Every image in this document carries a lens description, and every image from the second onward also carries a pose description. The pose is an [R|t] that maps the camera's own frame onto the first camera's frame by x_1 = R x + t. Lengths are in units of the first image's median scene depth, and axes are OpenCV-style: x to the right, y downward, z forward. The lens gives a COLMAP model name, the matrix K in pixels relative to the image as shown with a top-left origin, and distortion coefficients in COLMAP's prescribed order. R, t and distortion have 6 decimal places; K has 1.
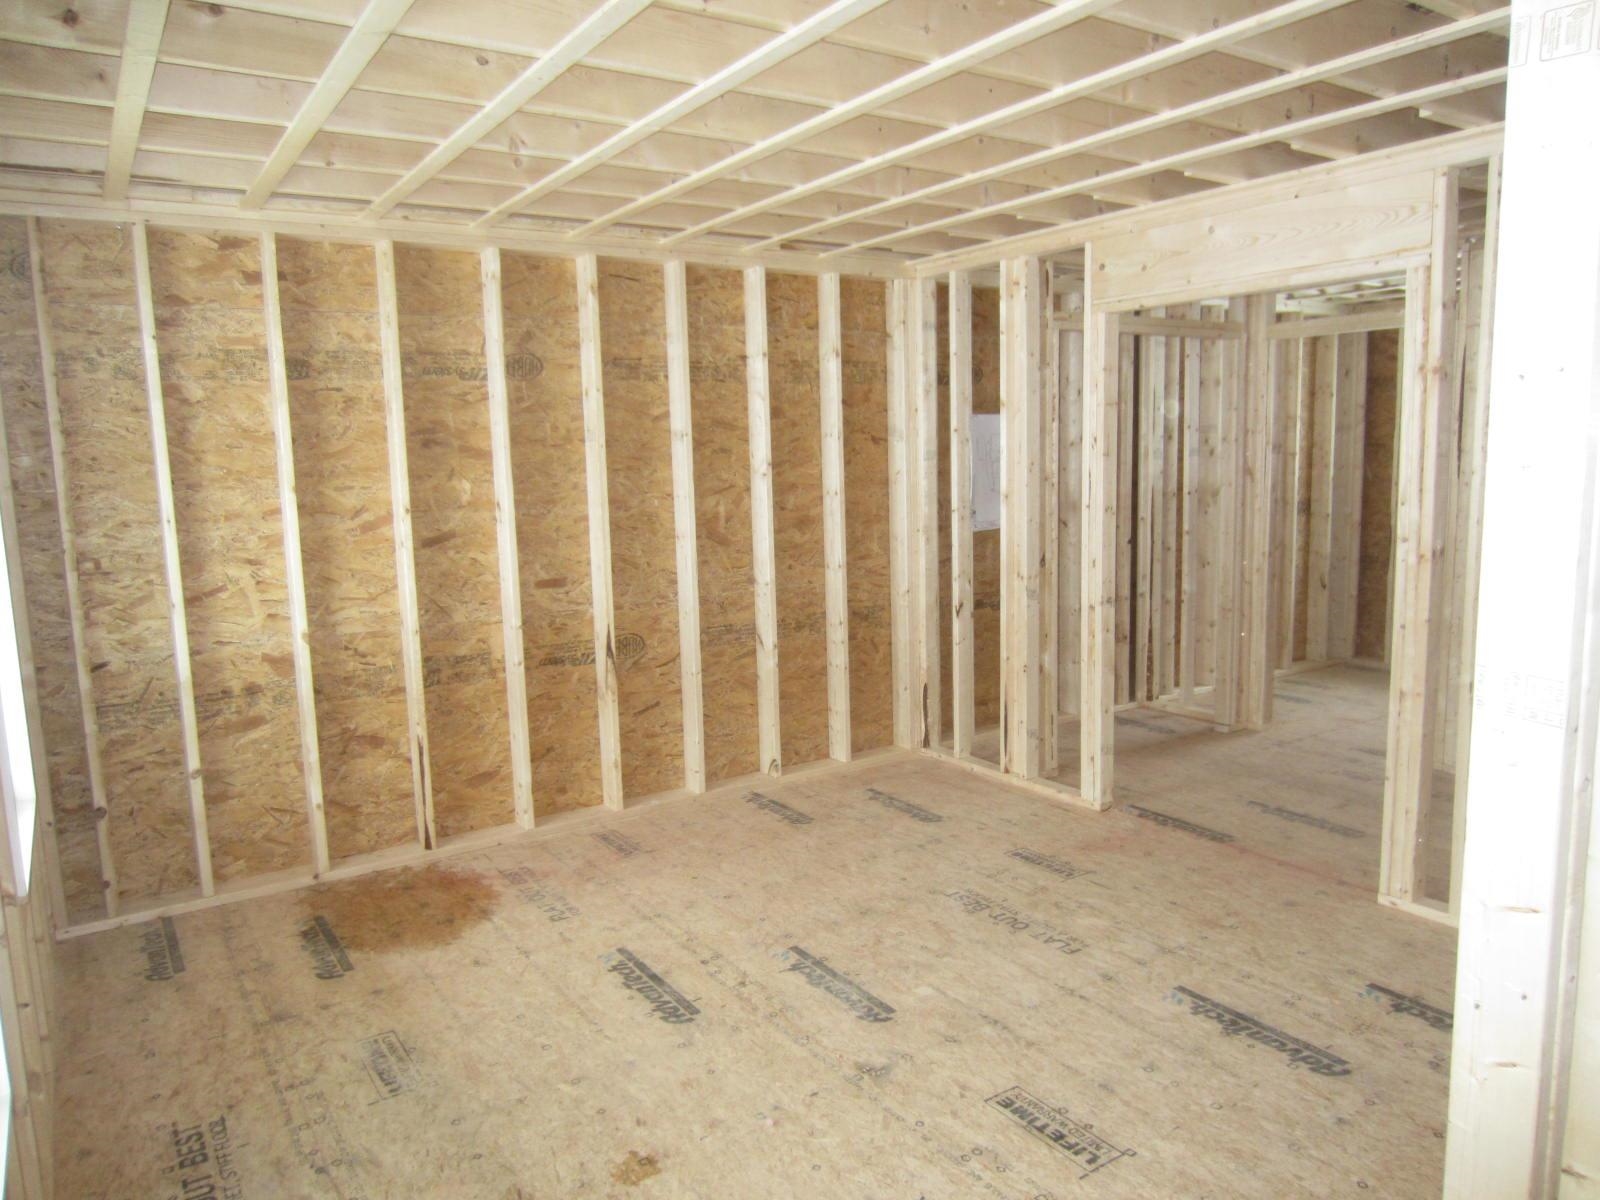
lens RADIAL K [[1129.6, 0, 793.7], [0, 1129.6, 606.6], [0, 0, 1]] dist [0.000289, -0.014395]
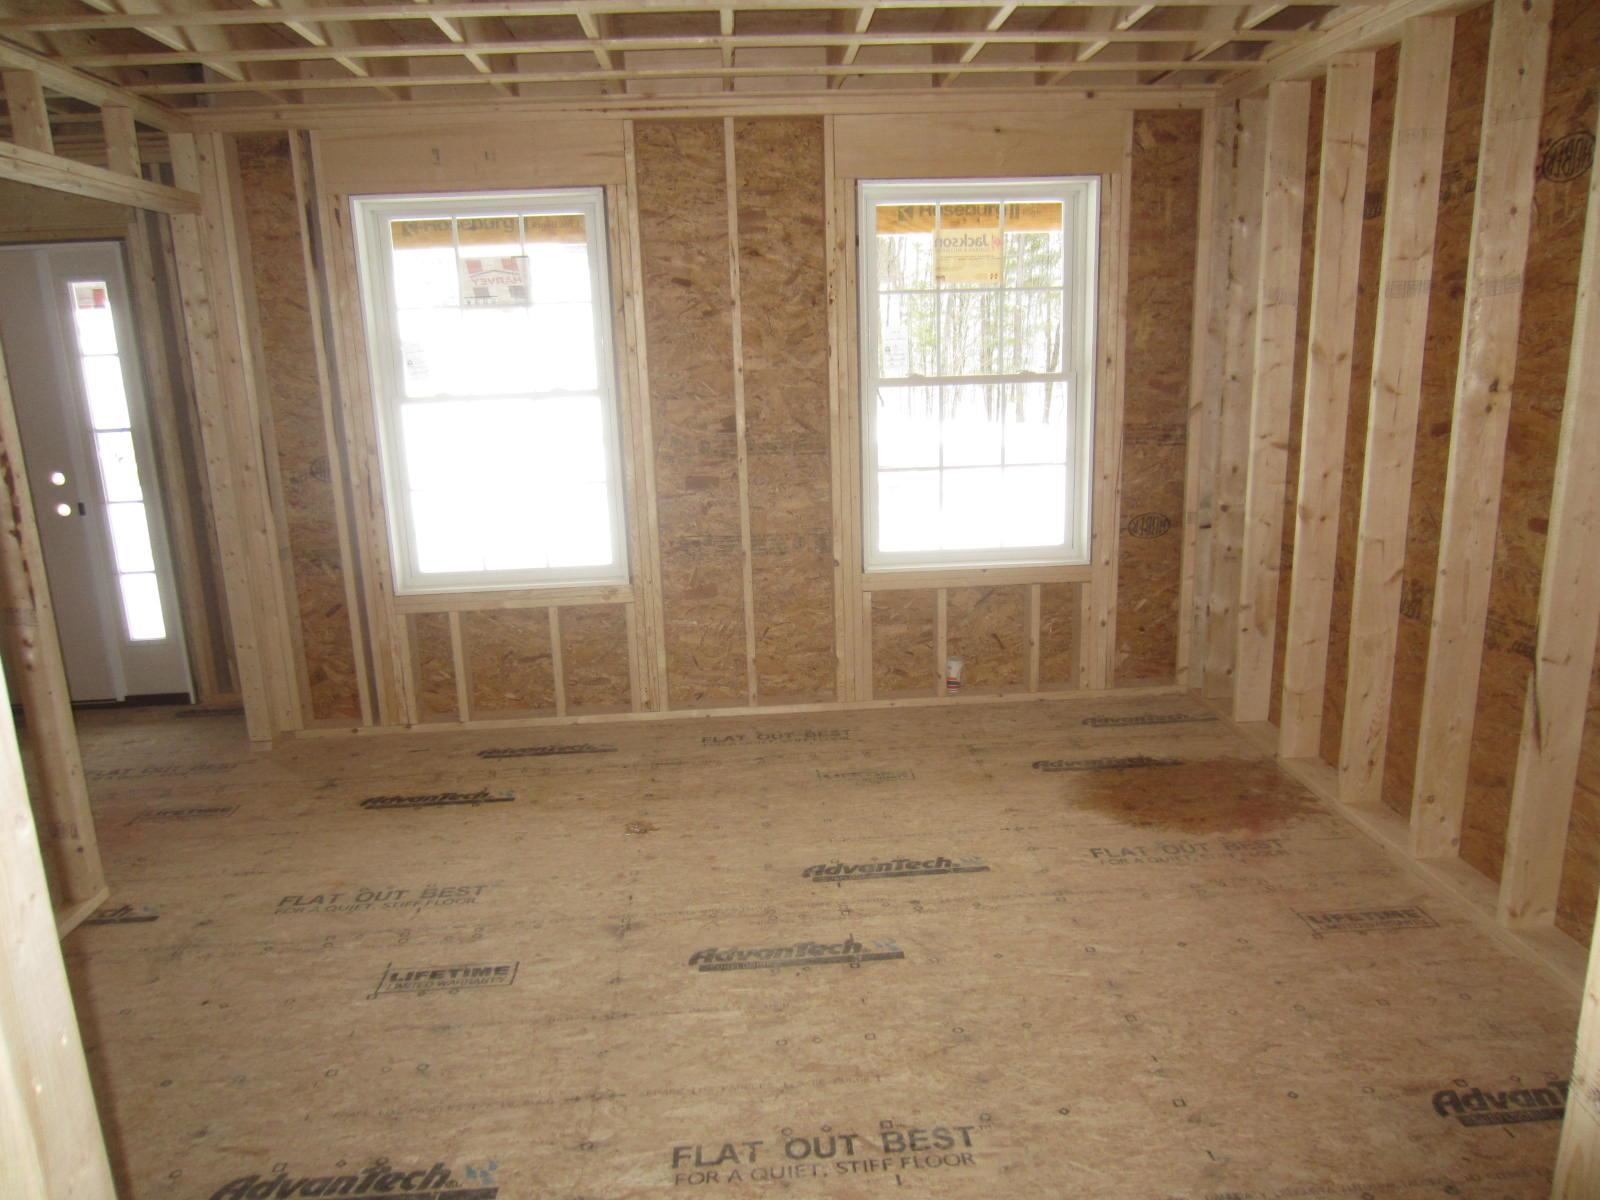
lens RADIAL K [[1129.6, 0, 783.9], [0, 1129.6, 605.3], [0, 0, 1]] dist [0.000289, -0.014395]
pose [[-0.494042, 0.242607, -0.834904, 0.716838], [-0.074626, 0.944903, 0.318729, -0.201054], [0.866229, 0.219772, -0.448717, 1.359522]]
